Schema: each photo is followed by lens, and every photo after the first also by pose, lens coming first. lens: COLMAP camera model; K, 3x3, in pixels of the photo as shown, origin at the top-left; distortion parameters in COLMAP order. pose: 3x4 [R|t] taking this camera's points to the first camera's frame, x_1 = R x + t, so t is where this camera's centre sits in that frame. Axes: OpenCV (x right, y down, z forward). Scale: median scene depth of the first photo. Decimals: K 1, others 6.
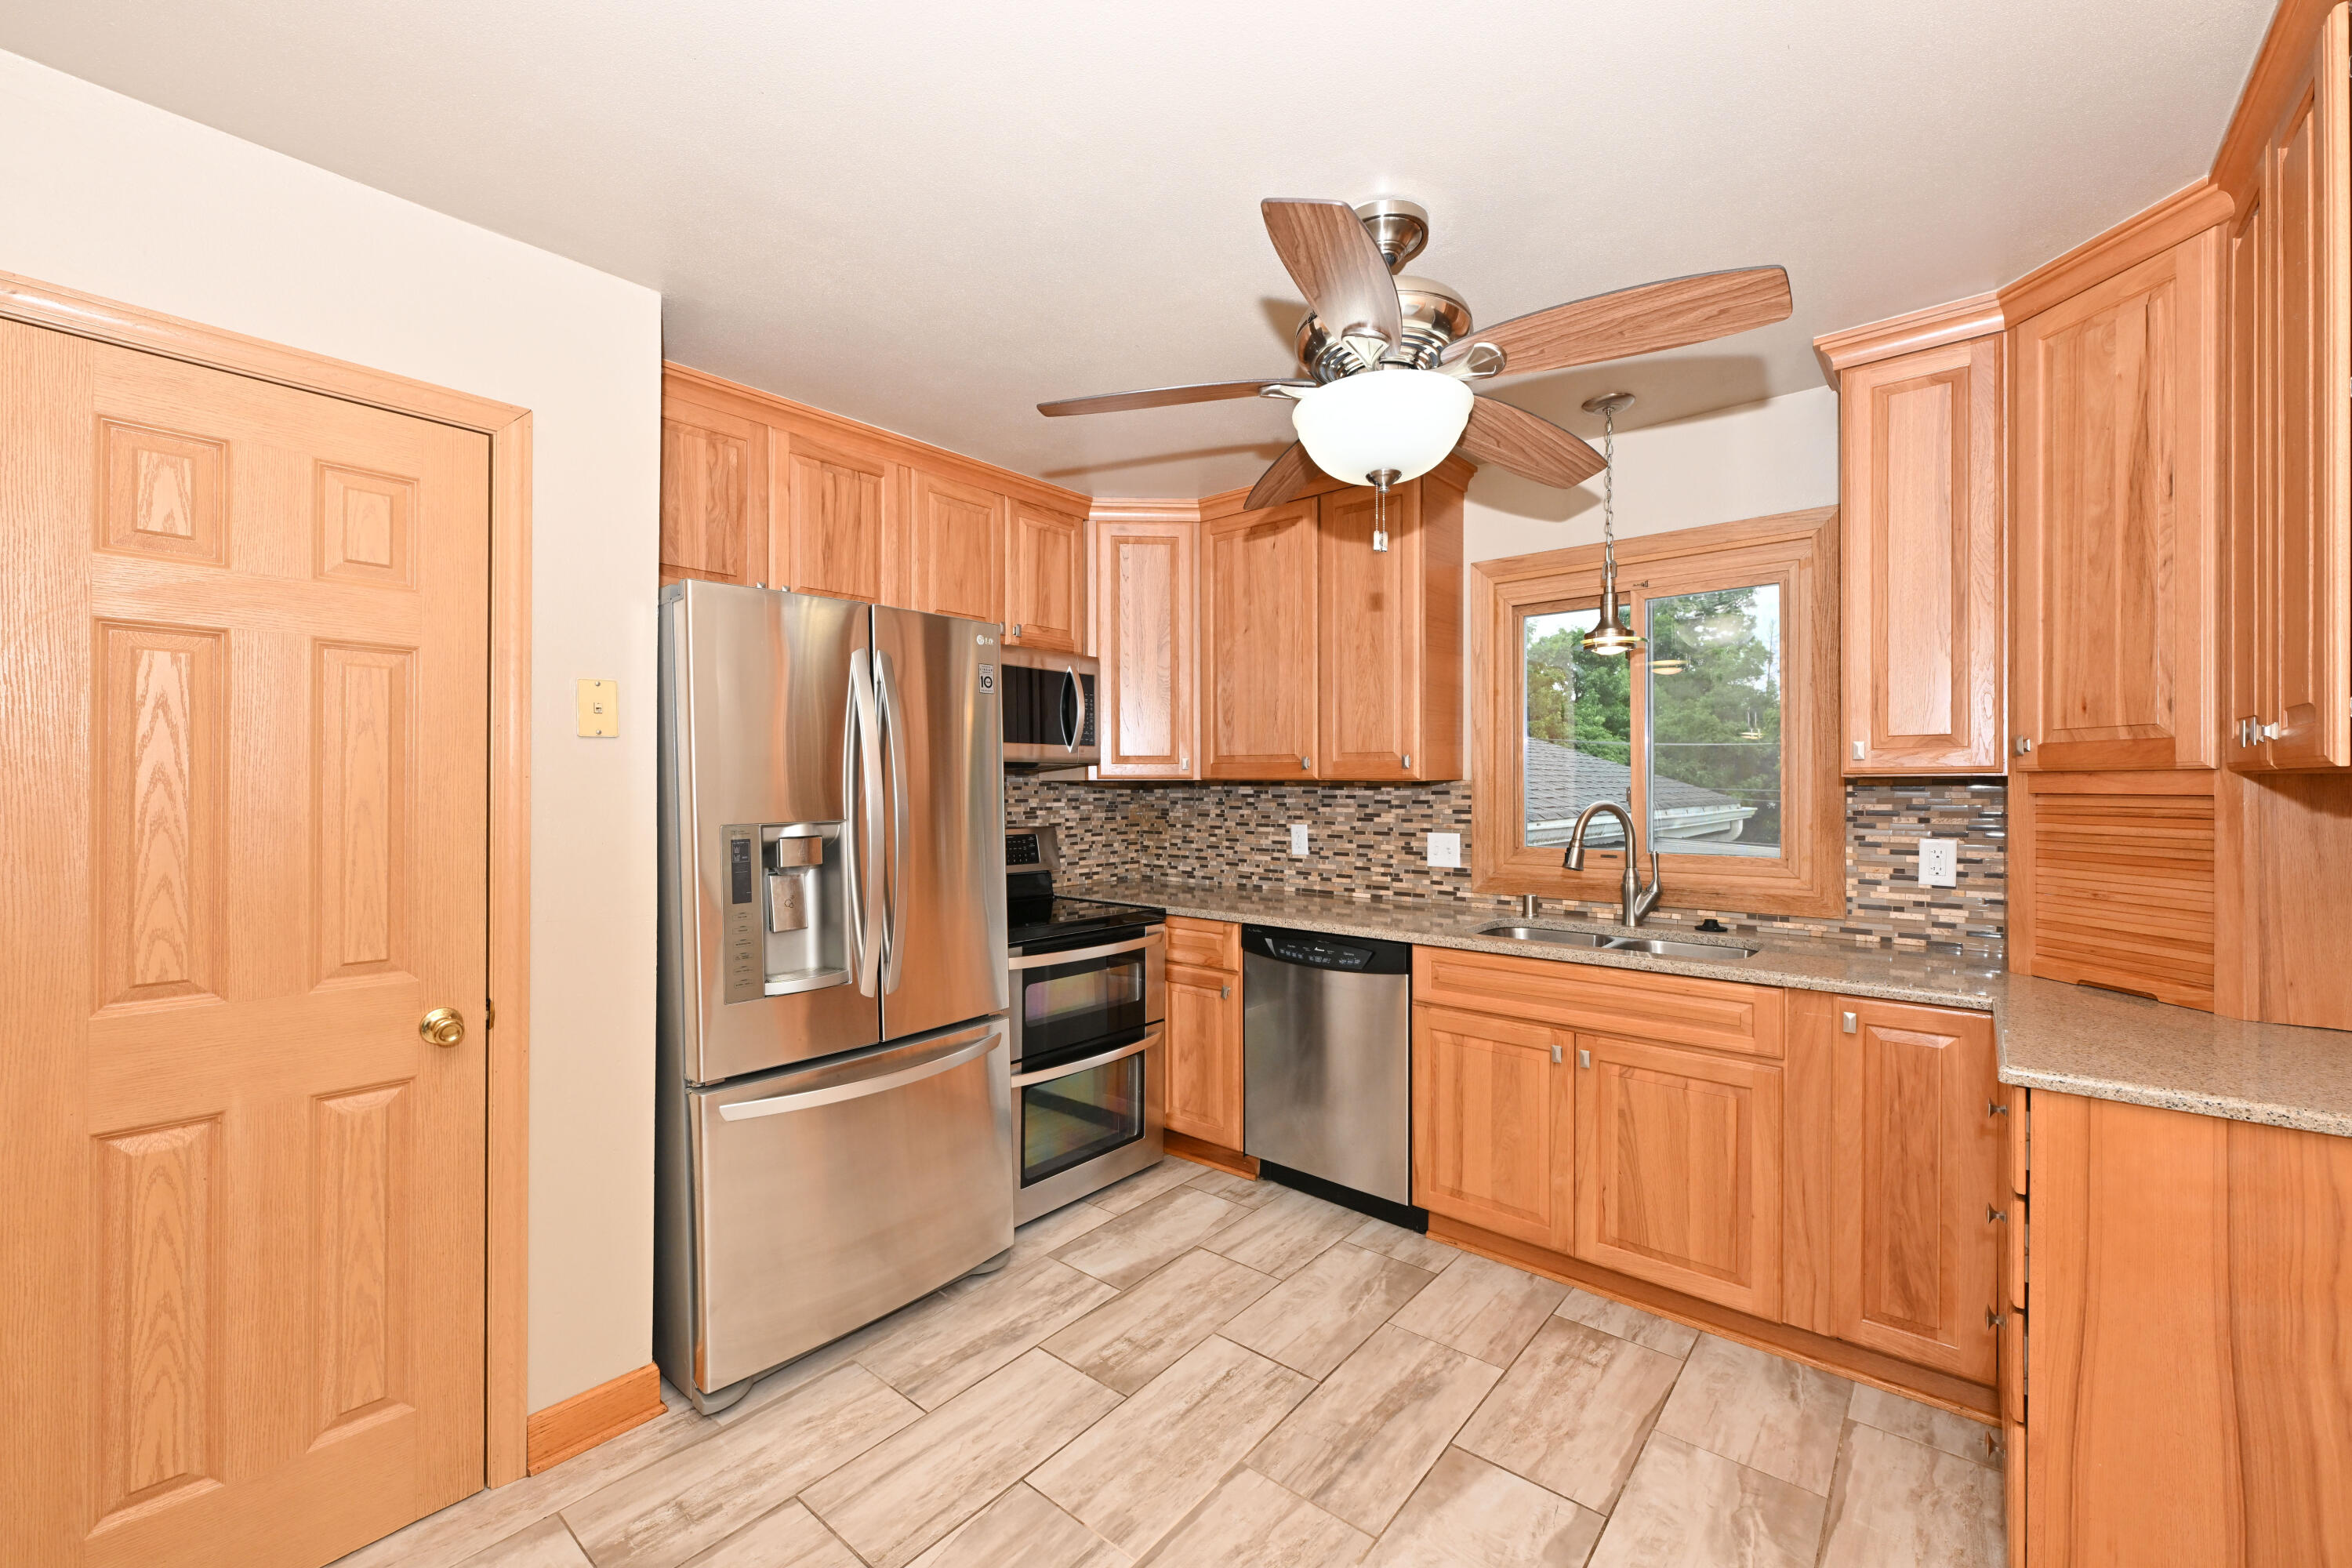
lens RADIAL K [[935.3, 0, 1173.1], [0, 935.3, 794.7], [0, 0, 1]] dist [-0.001673, -0.000329]
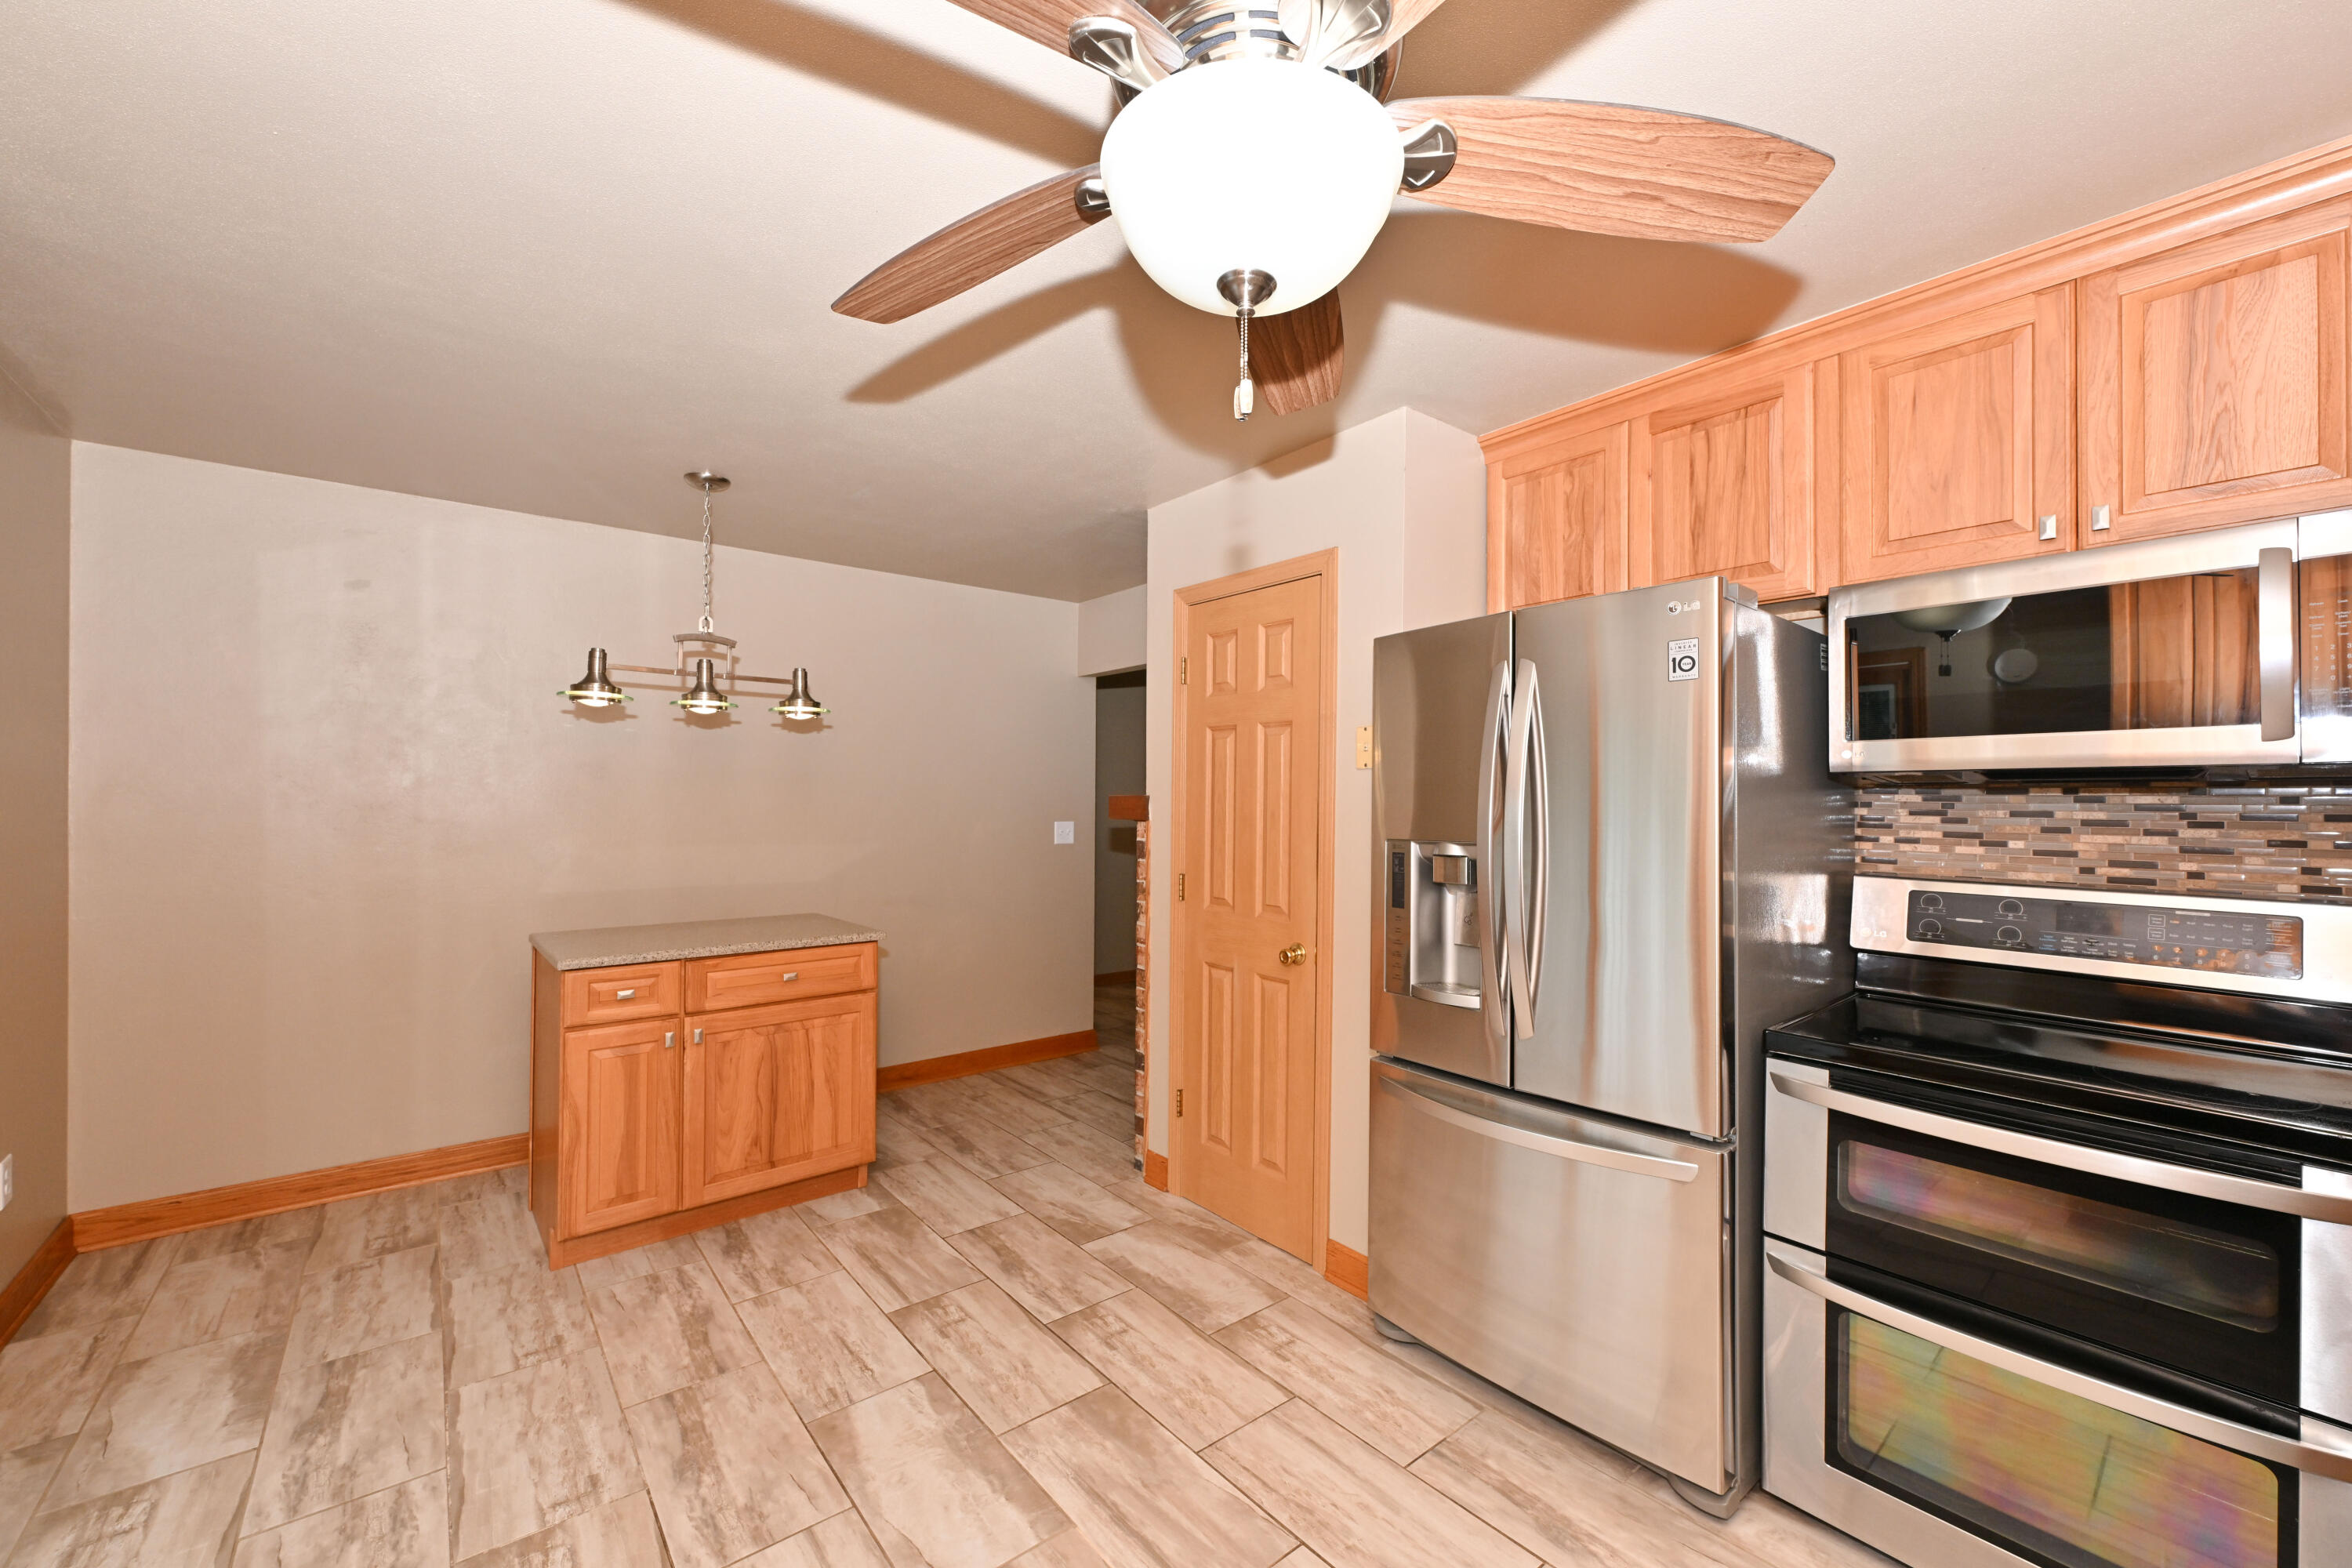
lens RADIAL K [[935.3, 0, 1187.9], [0, 935.3, 792.9], [0, 0, 1]] dist [-0.001673, -0.000329]
pose [[-0.181791, -0.004478, -0.983327, 0.588229], [-0.011379, 0.999932, -0.002450, -0.016748], [0.983271, 0.010744, -0.181830, 0.779478]]
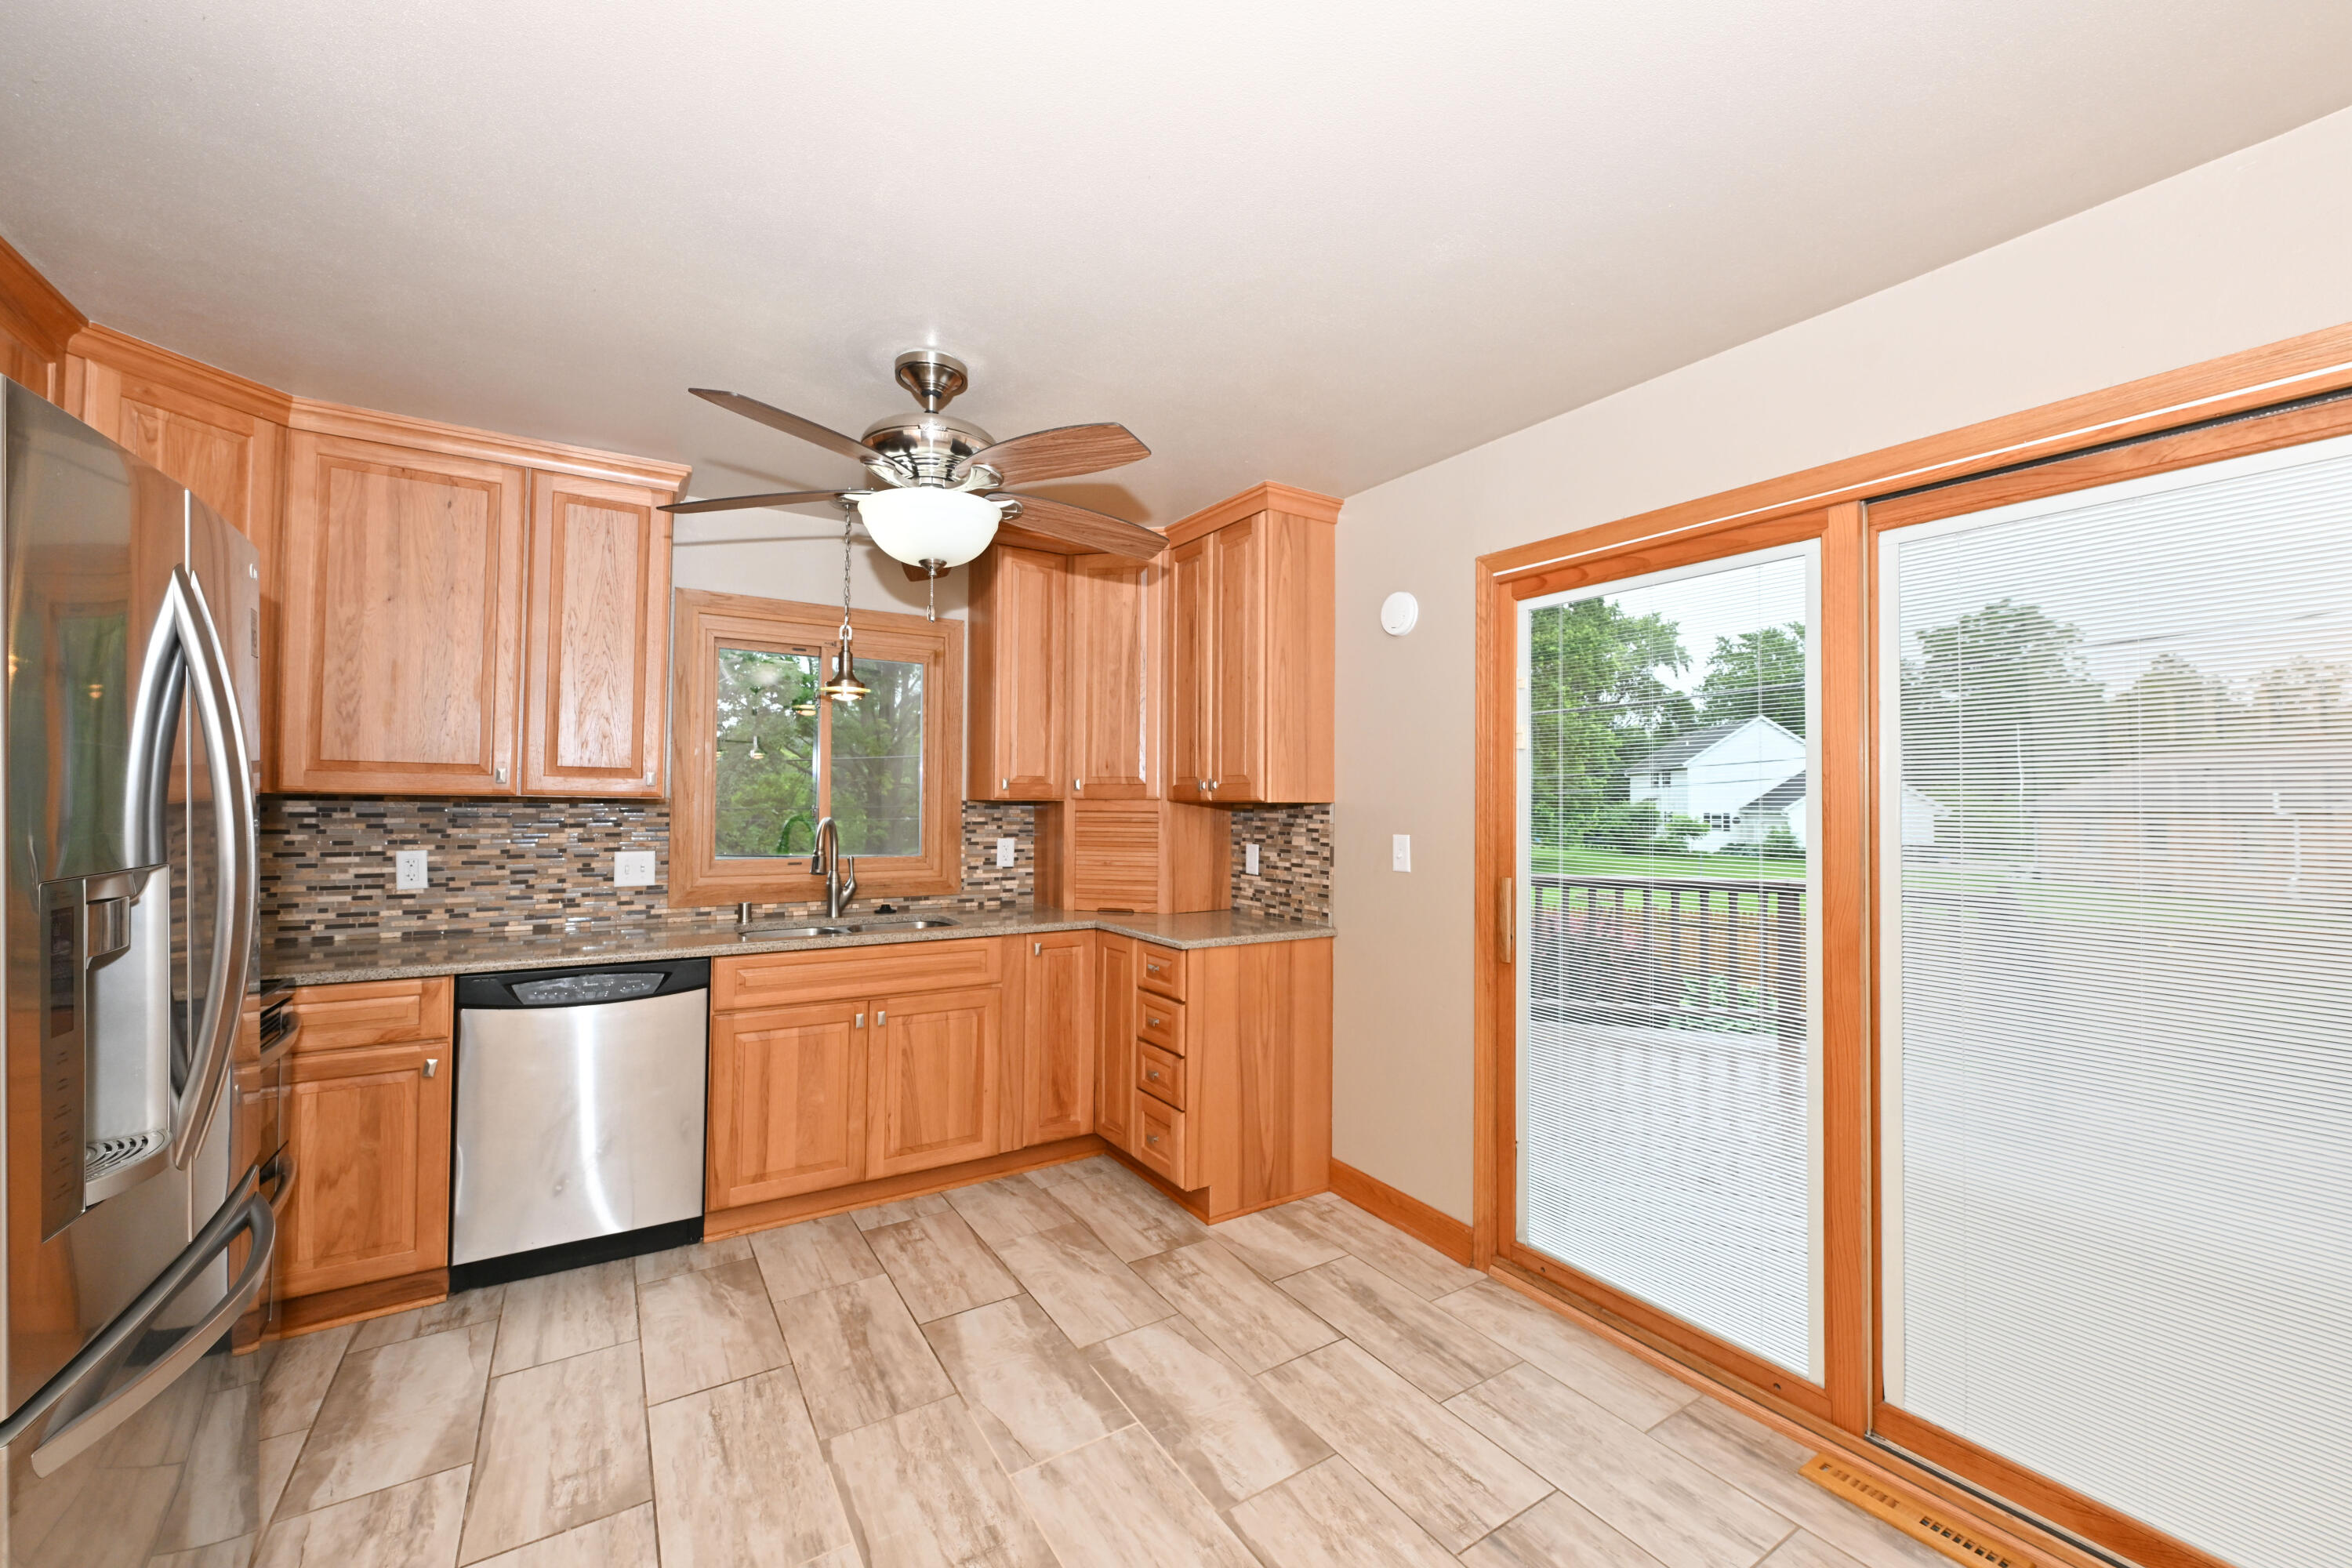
lens RADIAL K [[935.3, 0, 1172.8], [0, 935.3, 787.2], [0, 0, 1]] dist [-0.001673, -0.000329]
pose [[0.293238, 0.020688, 0.955816, -0.632663], [0.001654, 0.999753, -0.022147, -0.004941], [-0.956038, 0.008075, 0.293131, 0.223502]]
